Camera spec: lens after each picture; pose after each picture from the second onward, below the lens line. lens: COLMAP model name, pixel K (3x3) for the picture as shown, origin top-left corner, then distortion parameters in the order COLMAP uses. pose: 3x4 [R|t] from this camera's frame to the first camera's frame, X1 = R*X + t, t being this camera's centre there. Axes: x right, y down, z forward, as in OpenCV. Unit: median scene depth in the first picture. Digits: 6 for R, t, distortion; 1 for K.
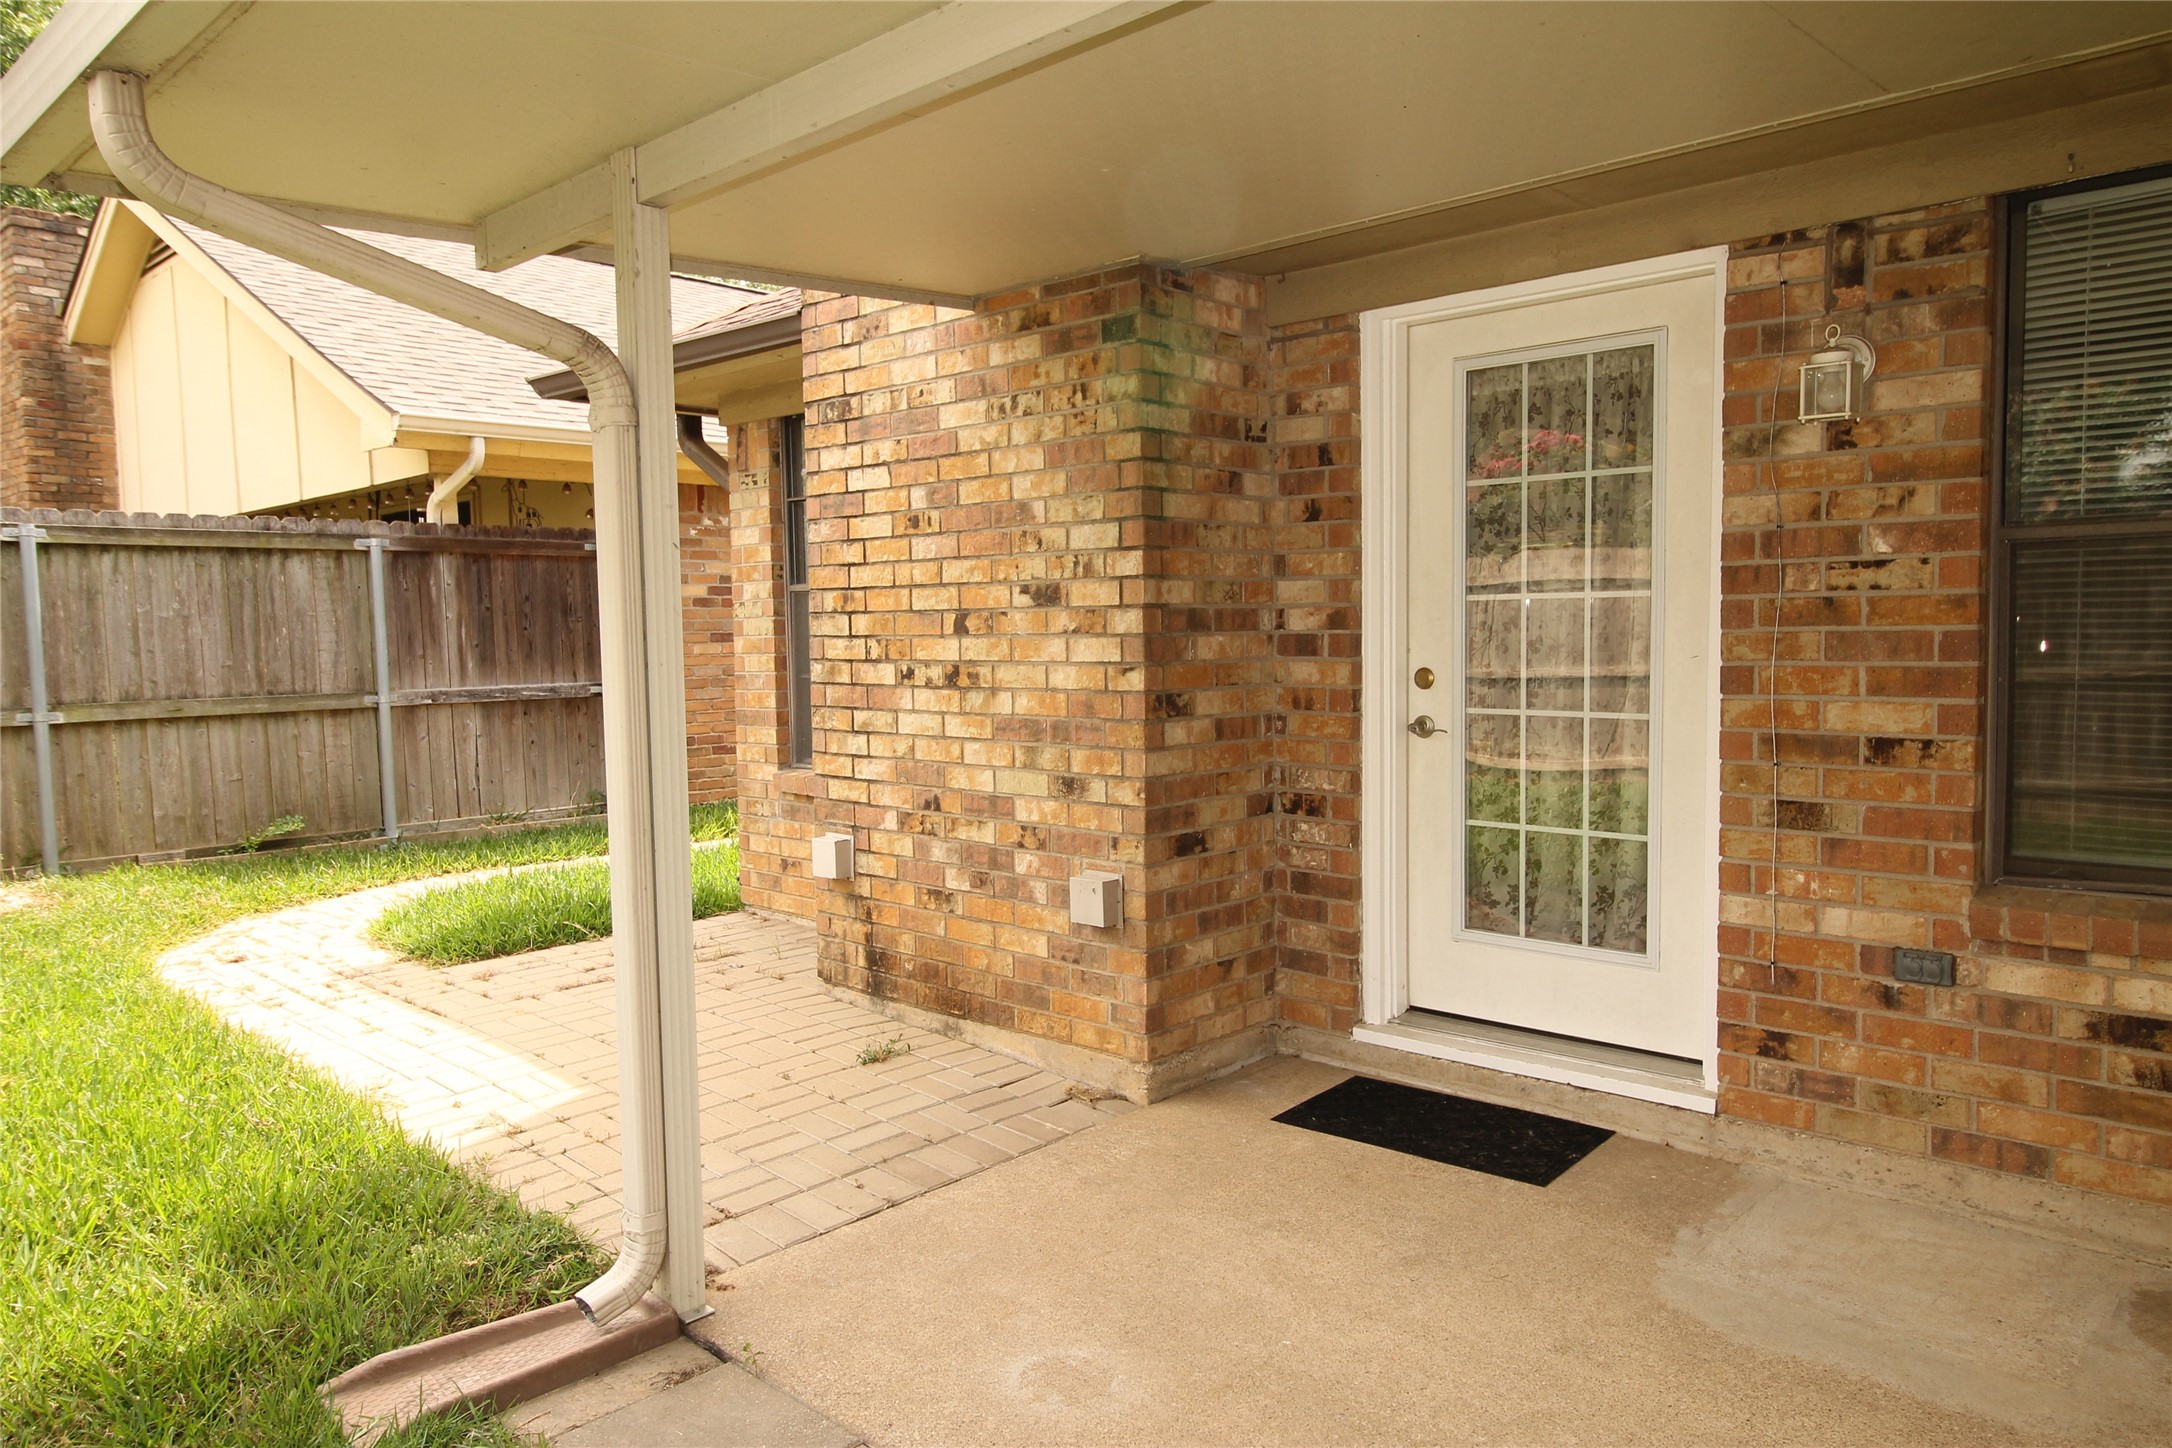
lens RADIAL K [[1464.6, 0, 1093.8], [0, 1464.6, 730.9], [0, 0, 1]] dist [0.011437, -0.010435]
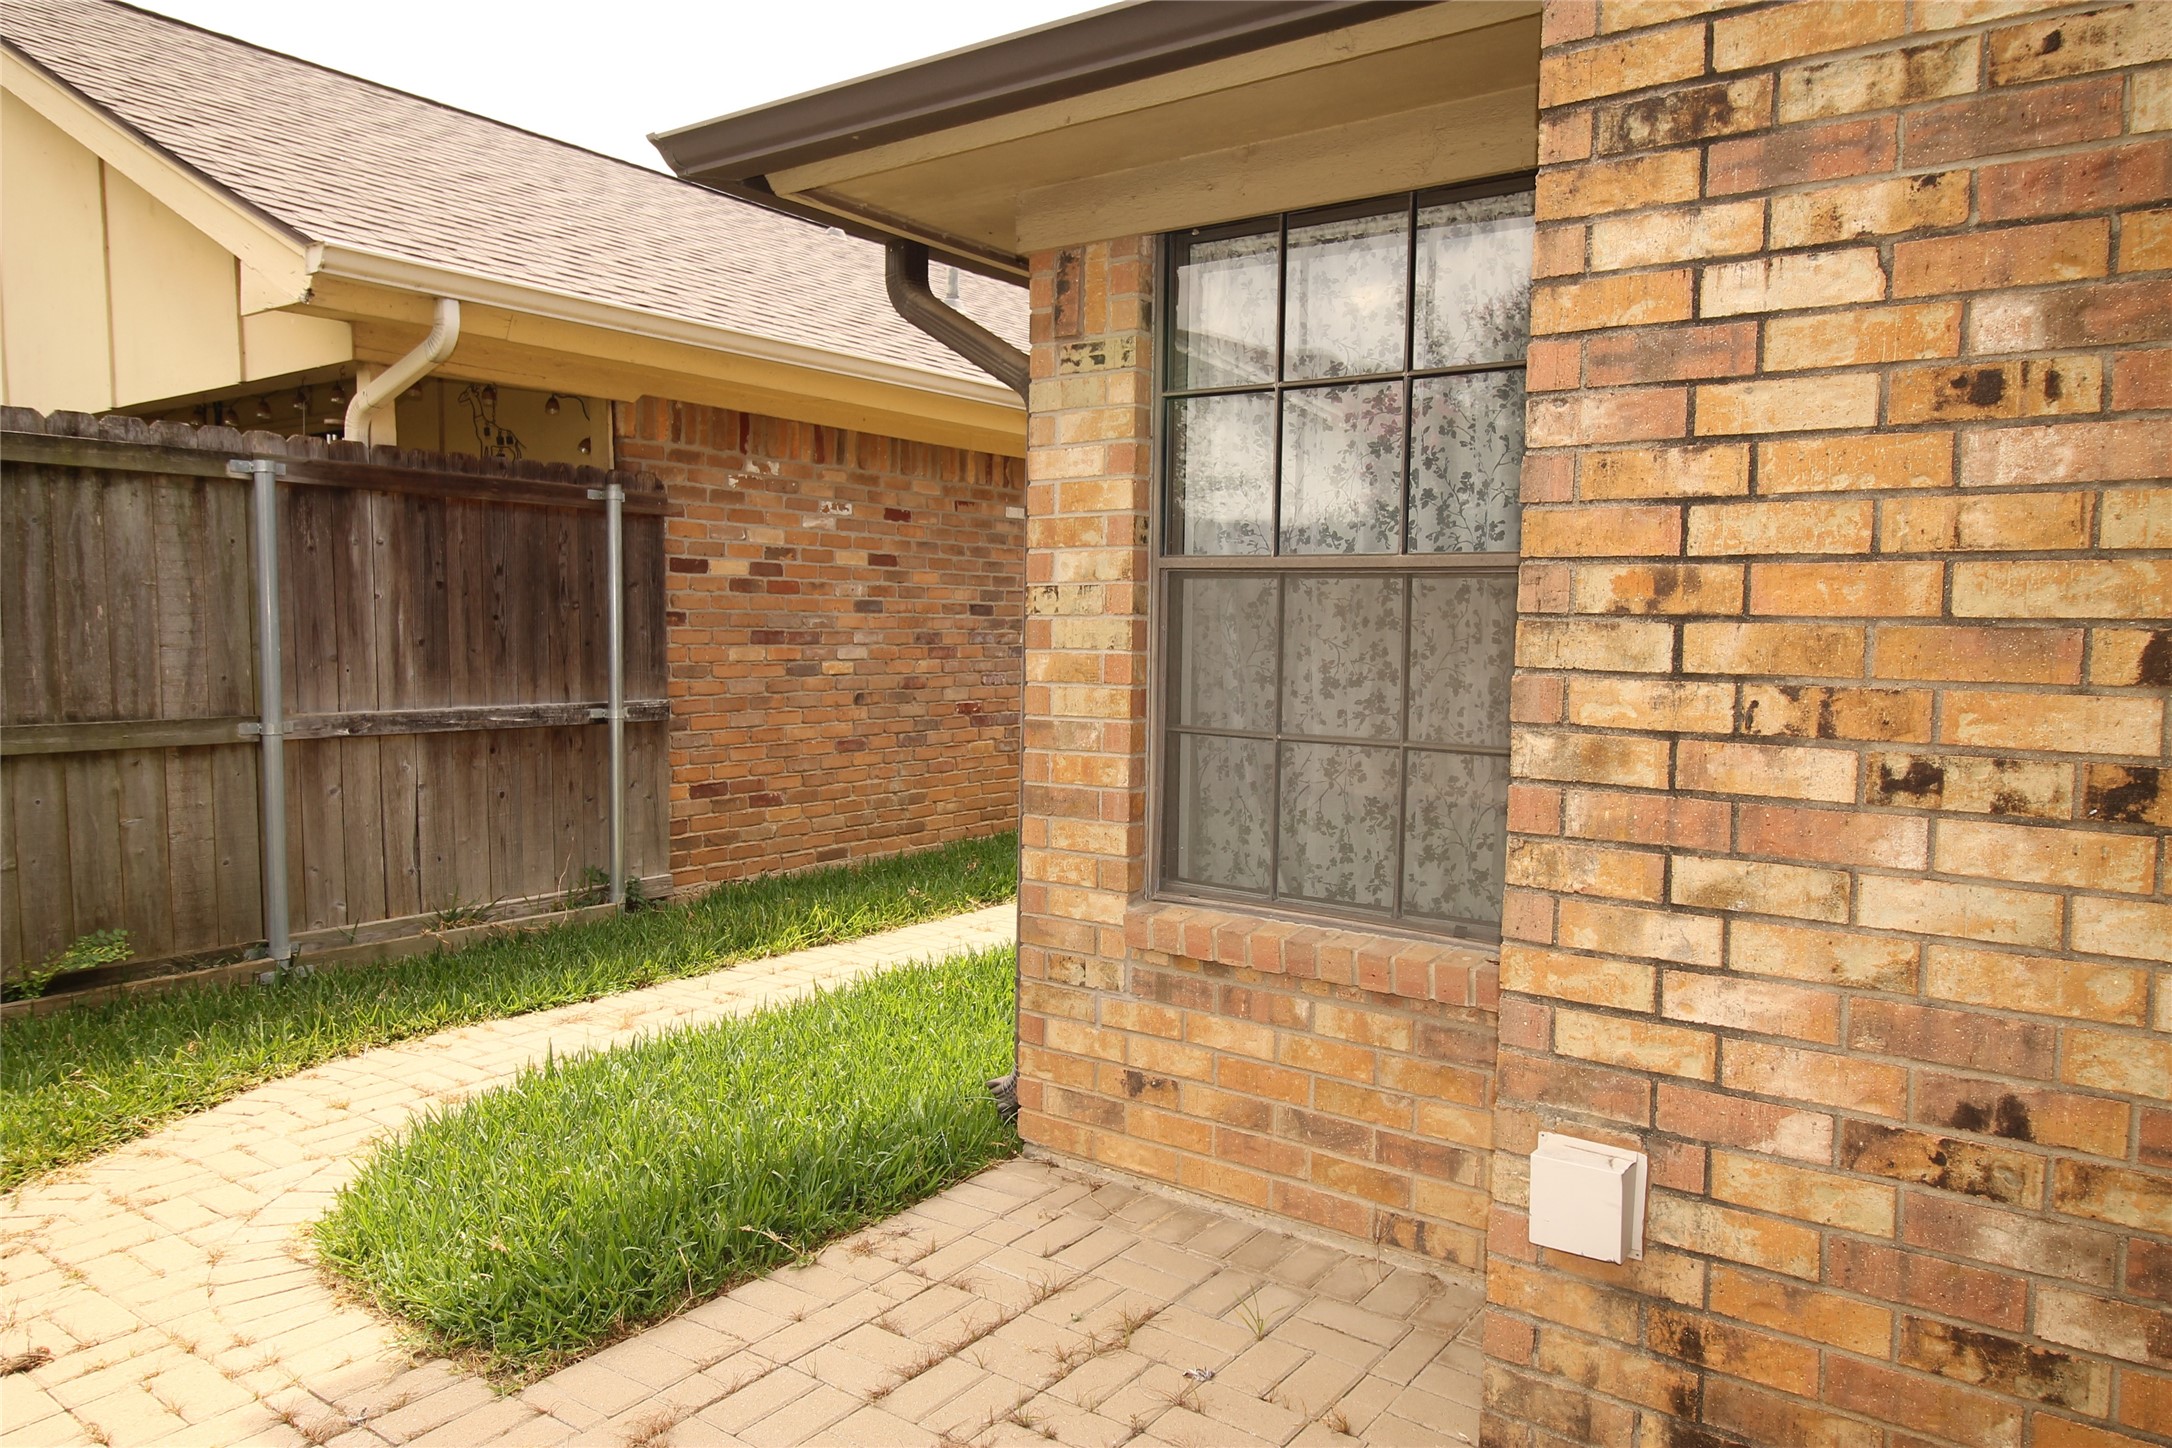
lens RADIAL K [[1464.6, 0, 1091.1], [0, 1464.6, 727.4], [0, 0, 1]] dist [0.011437, -0.010435]
pose [[0.992383, 0.019970, 0.121558, -0.380734], [-0.019714, 0.999800, -0.003314, -0.045659], [-0.121600, 0.000892, 0.992579, 0.616358]]
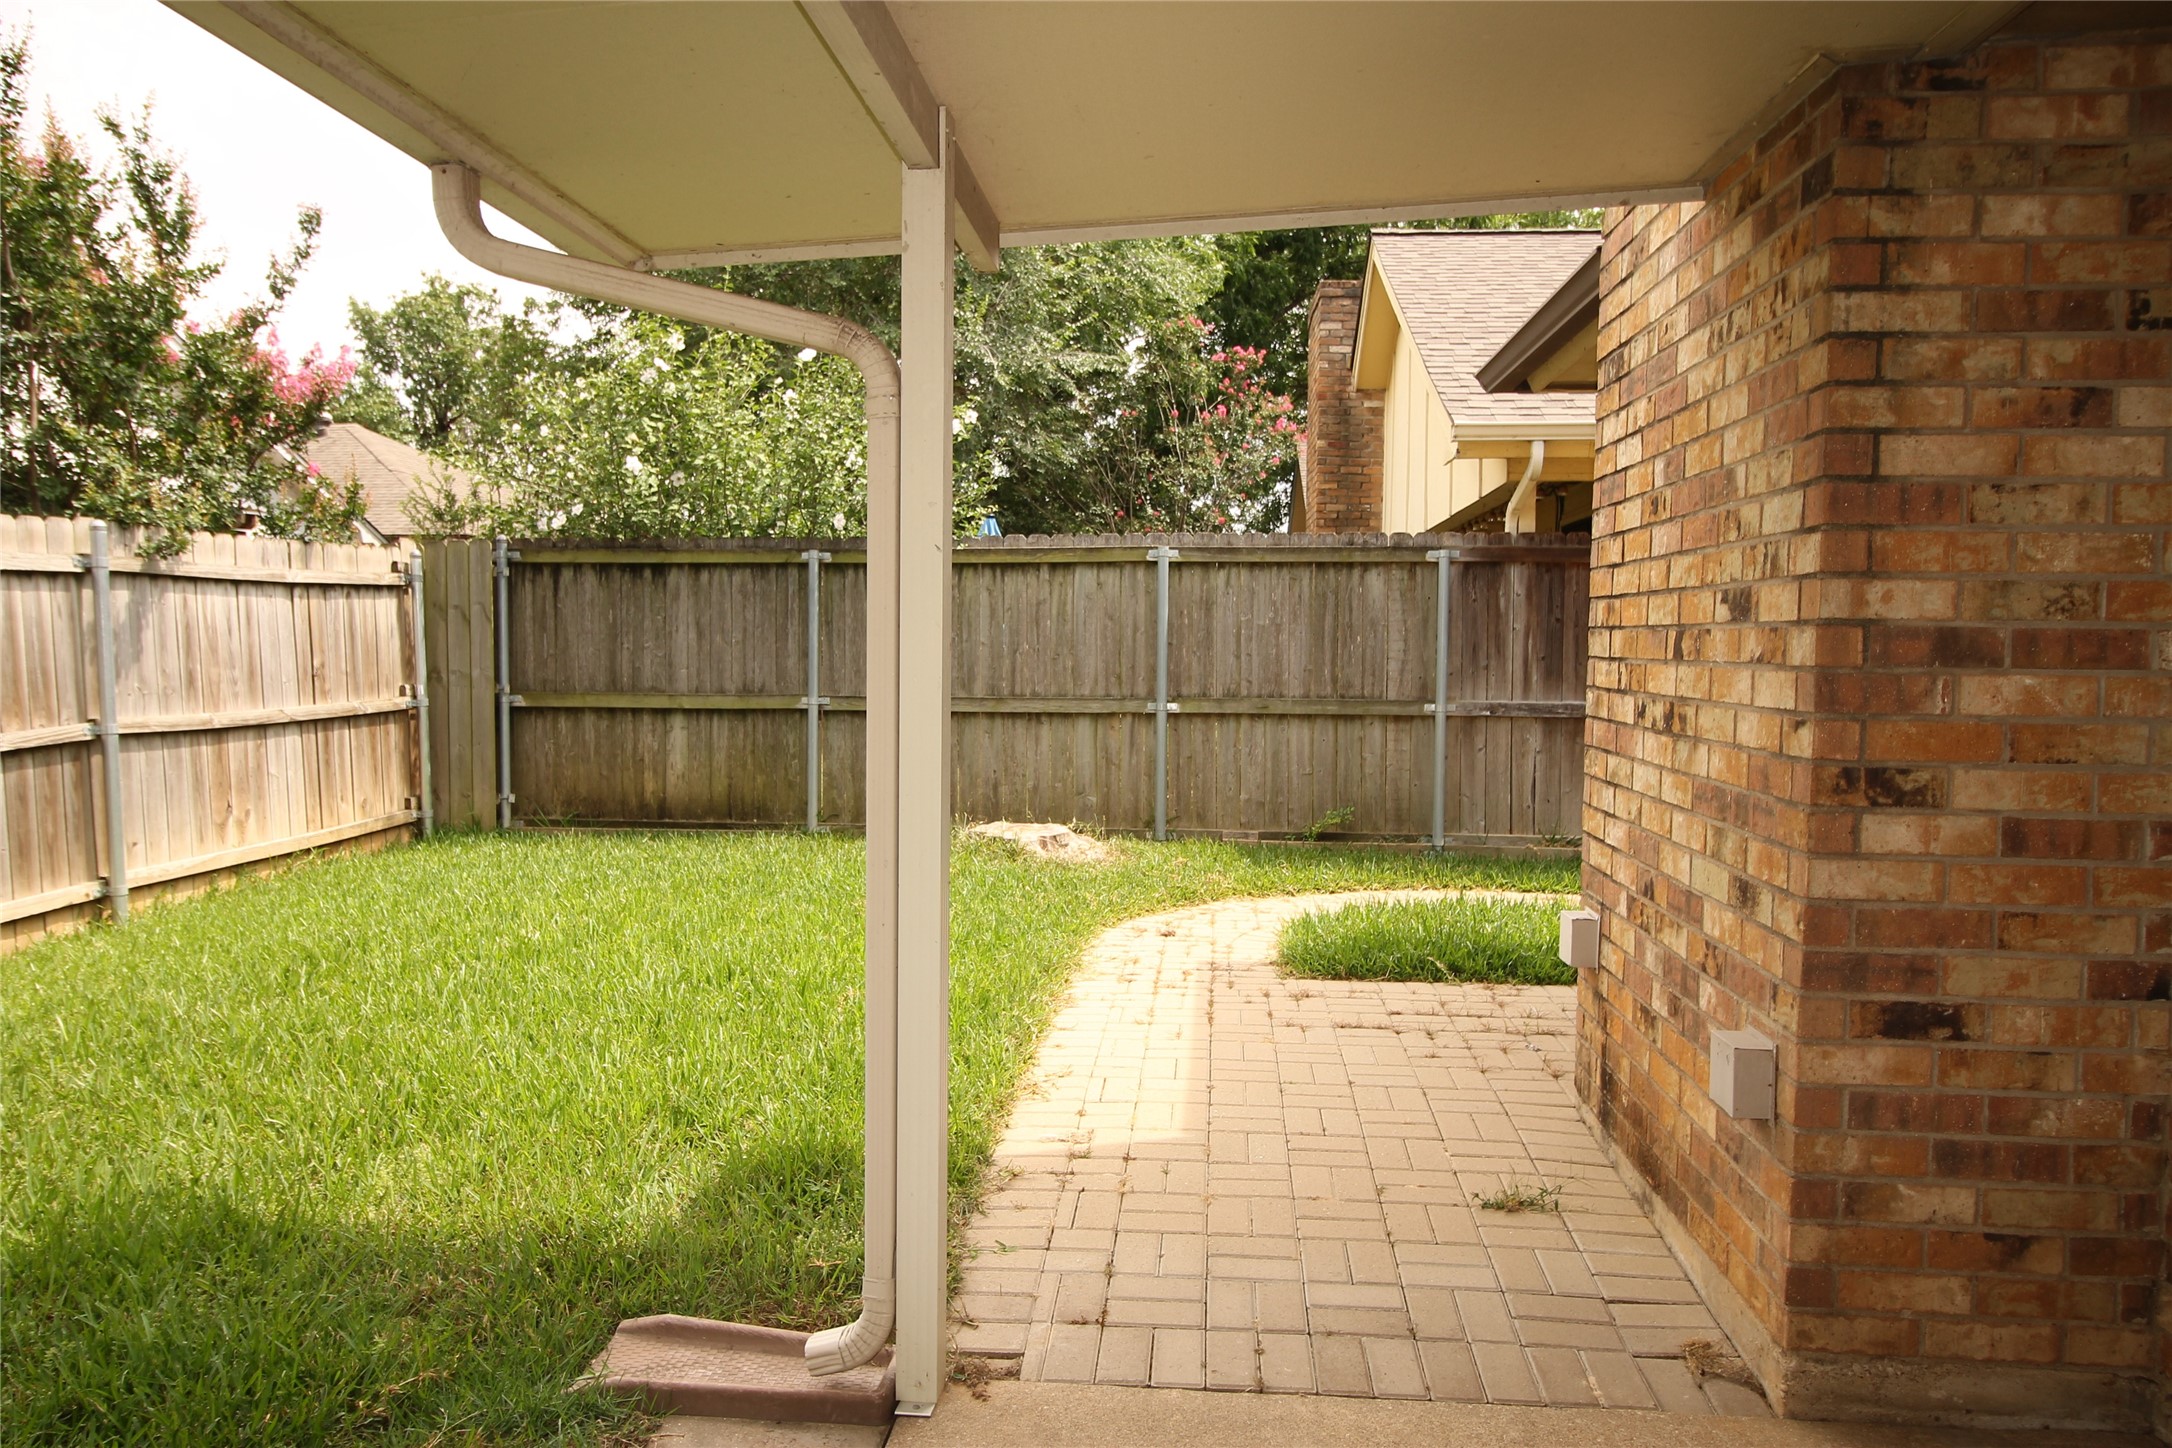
lens RADIAL K [[1464.6, 0, 1078.7], [0, 1464.6, 734.4], [0, 0, 1]] dist [0.011437, -0.010435]
pose [[0.611391, 0.071218, -0.788117, 0.276757], [-0.075647, 0.996641, 0.031377, -0.027941], [0.787704, 0.040435, 0.614725, 0.307800]]
